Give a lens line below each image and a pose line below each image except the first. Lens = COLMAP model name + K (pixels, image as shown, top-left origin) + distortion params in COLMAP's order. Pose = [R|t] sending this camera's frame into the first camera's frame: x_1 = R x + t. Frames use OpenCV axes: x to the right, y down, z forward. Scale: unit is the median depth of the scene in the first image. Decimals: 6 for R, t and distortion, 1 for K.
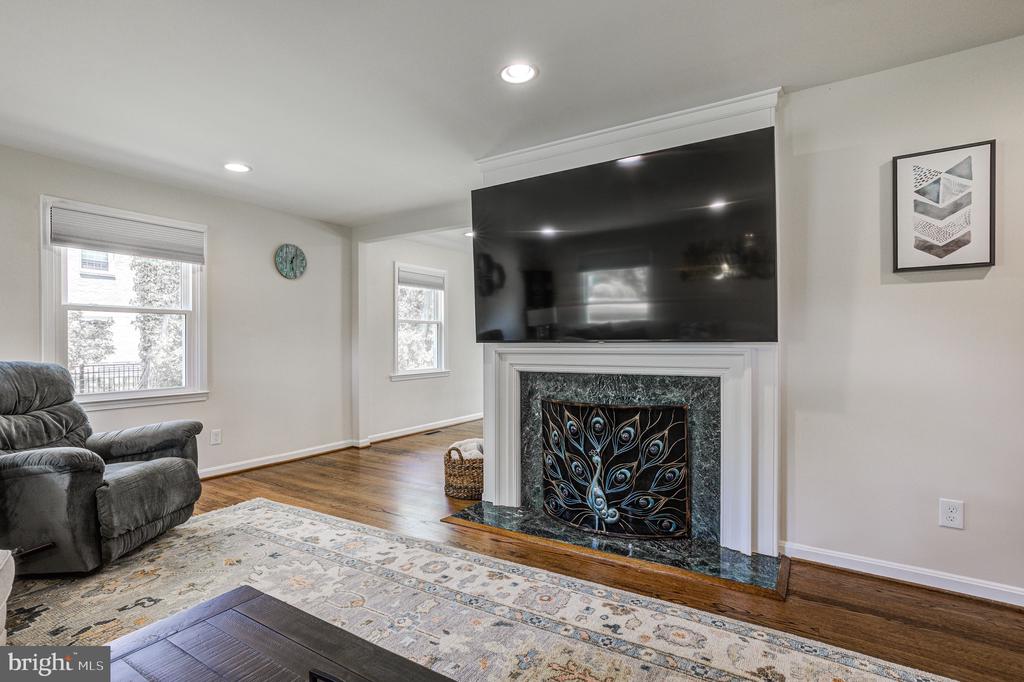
lens RADIAL K [[487.5, 0, 512.0], [0, 487.5, 341.0], [0, 0, 1]] dist [0.008853, 0.000998]
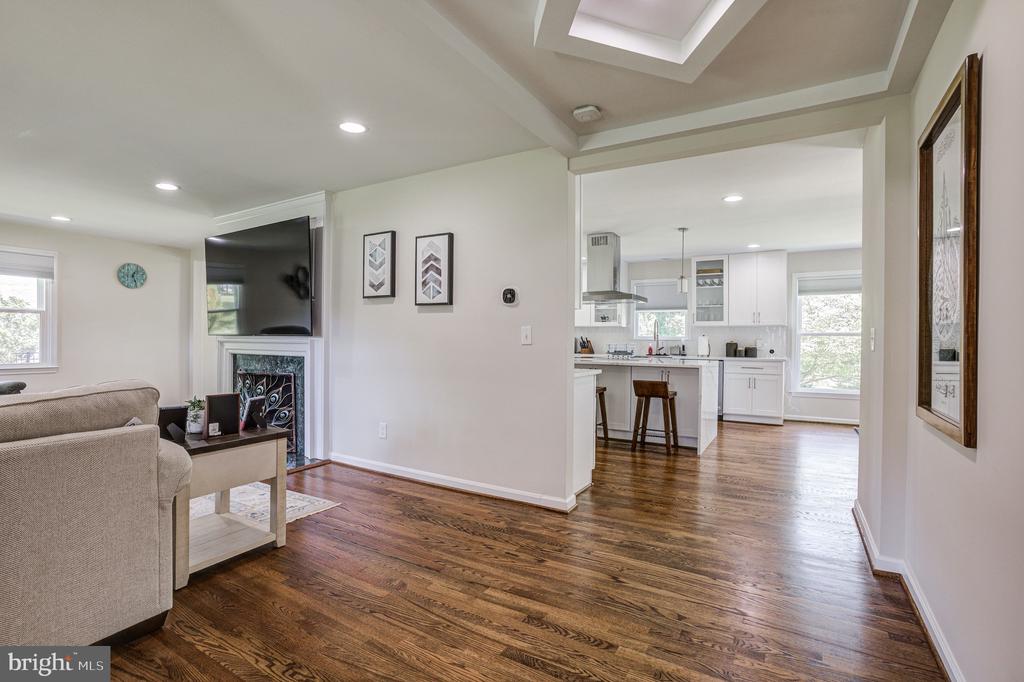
lens RADIAL K [[487.5, 0, 512.0], [0, 487.5, 341.0], [0, 0, 1]] dist [0.008853, 0.000998]
pose [[0.999706, 0.016165, -0.018052, 1.130995], [-0.016058, 0.999853, 0.006039, -0.001992], [0.018147, -0.005747, 0.999819, -0.661447]]
